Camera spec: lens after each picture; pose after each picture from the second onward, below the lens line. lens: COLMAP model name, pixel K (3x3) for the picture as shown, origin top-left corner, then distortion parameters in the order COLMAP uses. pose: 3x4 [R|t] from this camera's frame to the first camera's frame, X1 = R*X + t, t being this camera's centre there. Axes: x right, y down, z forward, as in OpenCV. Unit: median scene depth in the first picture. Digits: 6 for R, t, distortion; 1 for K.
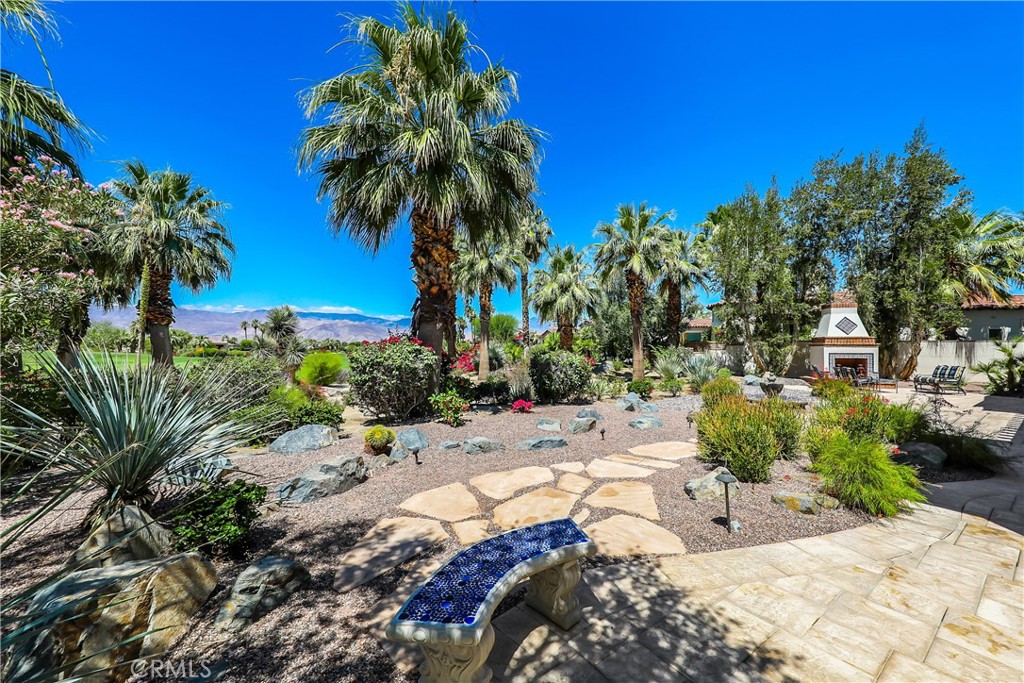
lens RADIAL K [[371.2, 0, 512.0], [0, 371.2, 341.5], [0, 0, 1]] dist [0.001843, 0.000072]
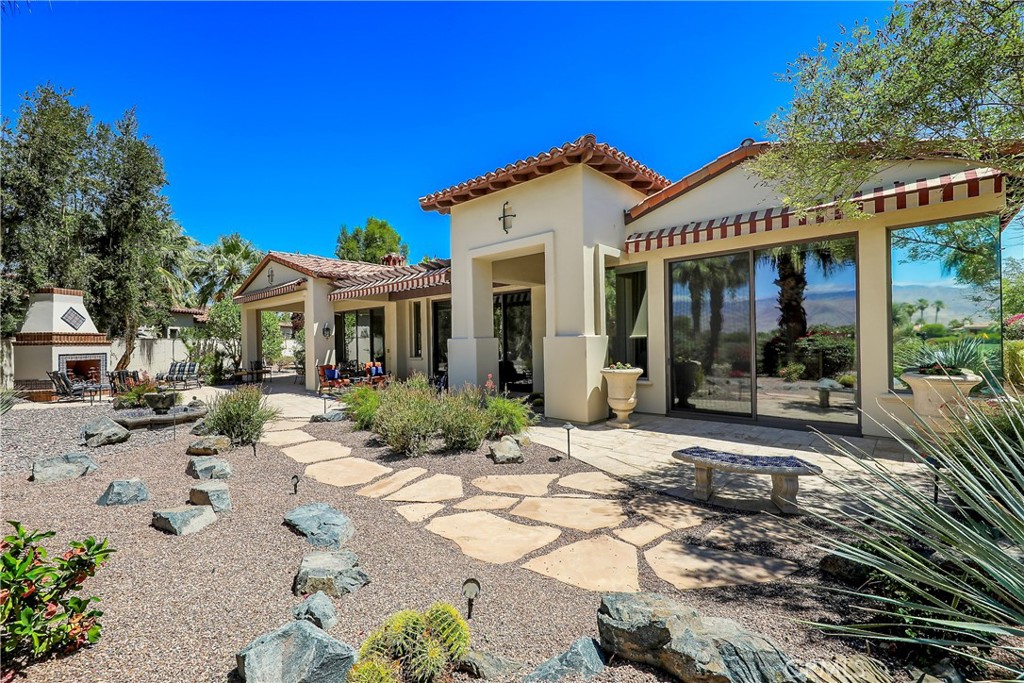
lens RADIAL K [[457.4, 0, 512.0], [0, 457.4, 341.5], [0, 0, 1]] dist [-0.001160, -0.000337]
pose [[-0.241876, -0.004795, 0.970295, -1.111345], [-0.002827, 0.999987, 0.004237, -0.005585], [-0.970303, -0.001719, -0.241887, 1.506628]]
